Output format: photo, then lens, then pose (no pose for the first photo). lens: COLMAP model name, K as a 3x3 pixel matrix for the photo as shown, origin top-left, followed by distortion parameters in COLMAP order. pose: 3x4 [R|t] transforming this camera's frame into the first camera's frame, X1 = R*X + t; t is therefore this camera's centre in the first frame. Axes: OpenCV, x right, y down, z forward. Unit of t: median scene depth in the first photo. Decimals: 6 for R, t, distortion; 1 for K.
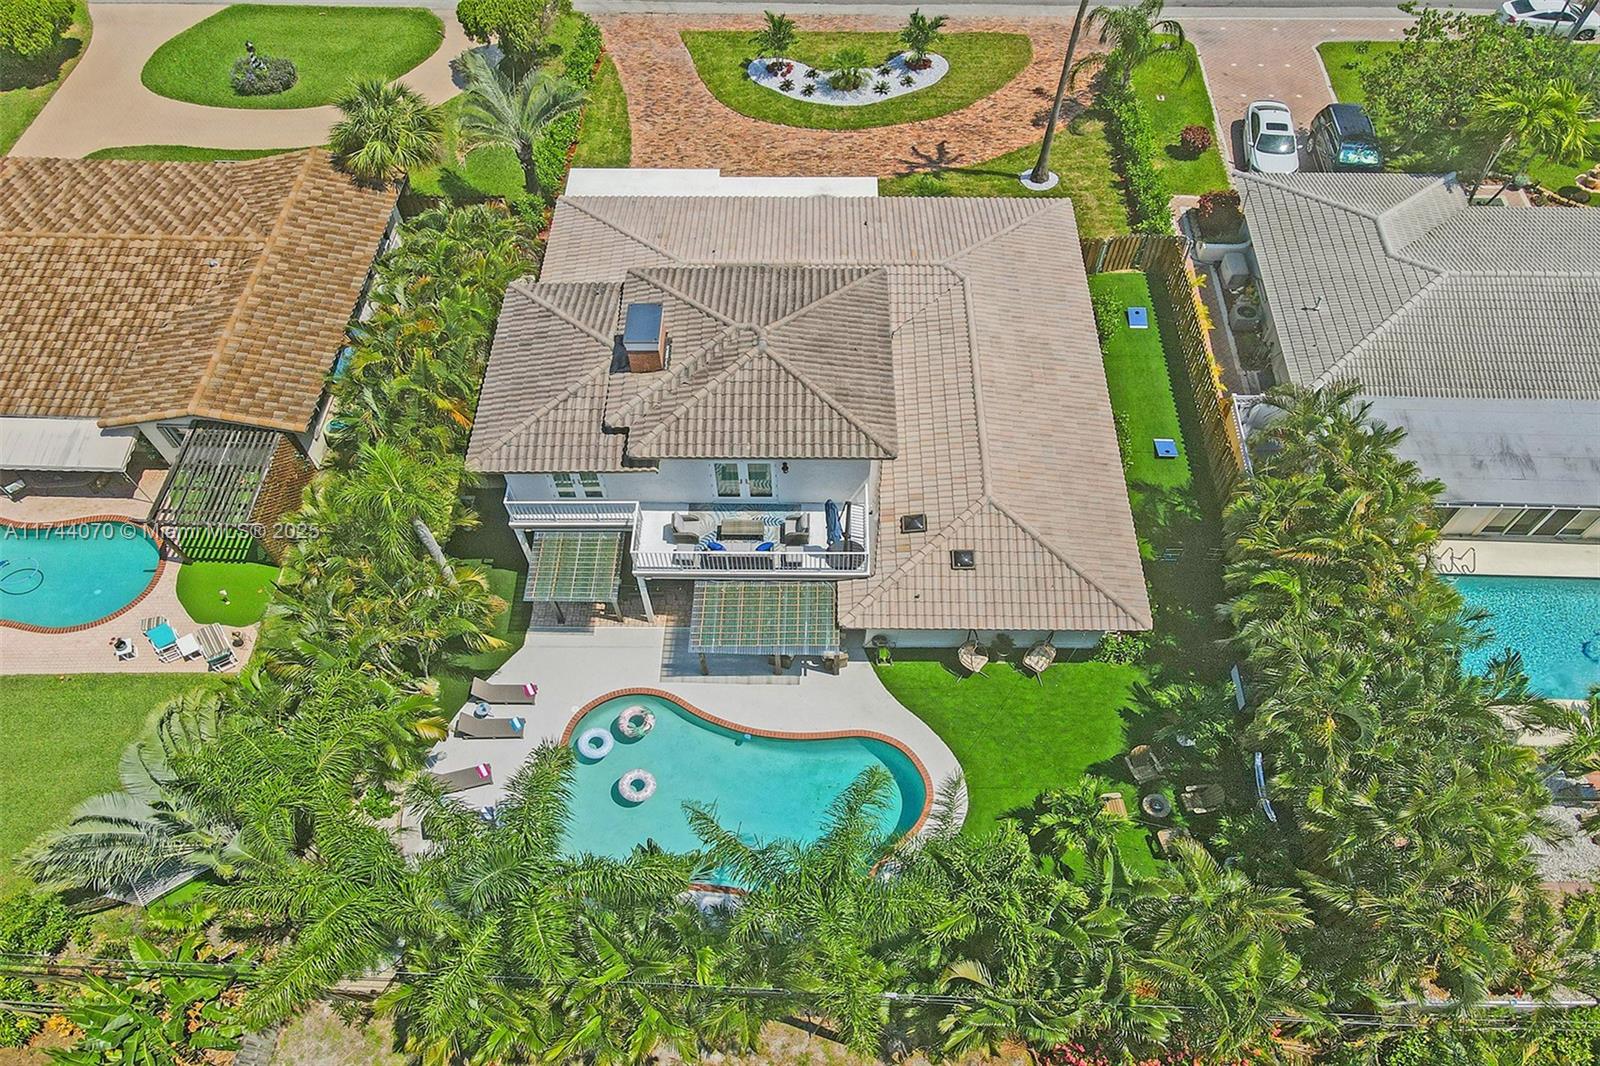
lens RADIAL K [[1057.8, 0, 805.9], [0, 1057.8, 529.7], [0, 0, 1]] dist [0.006121, 0.007073]
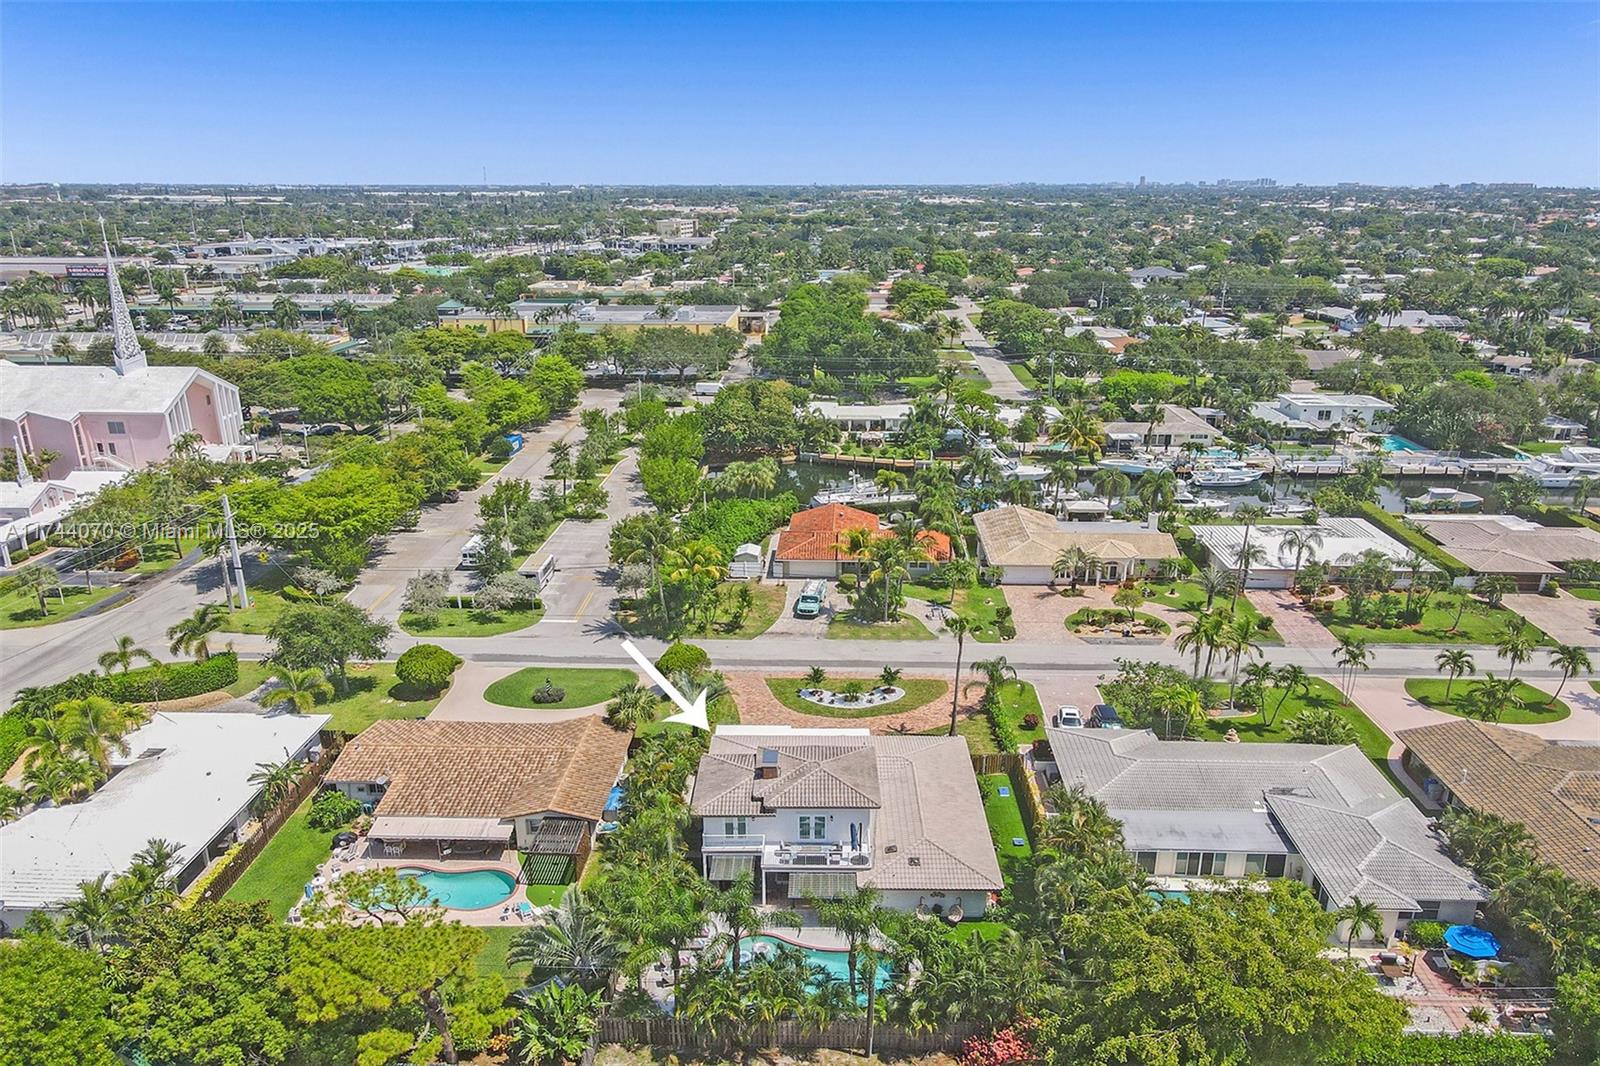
lens RADIAL K [[1057.8, 0, 805.9], [0, 1057.8, 529.7], [0, 0, 1]] dist [0.006121, 0.007073]
pose [[0.999985, 0.004946, 0.002501, -0.079019], [-0.002359, 0.788199, -0.615416, 0.797514], [-0.005016, 0.615401, 0.788199, -1.078620]]
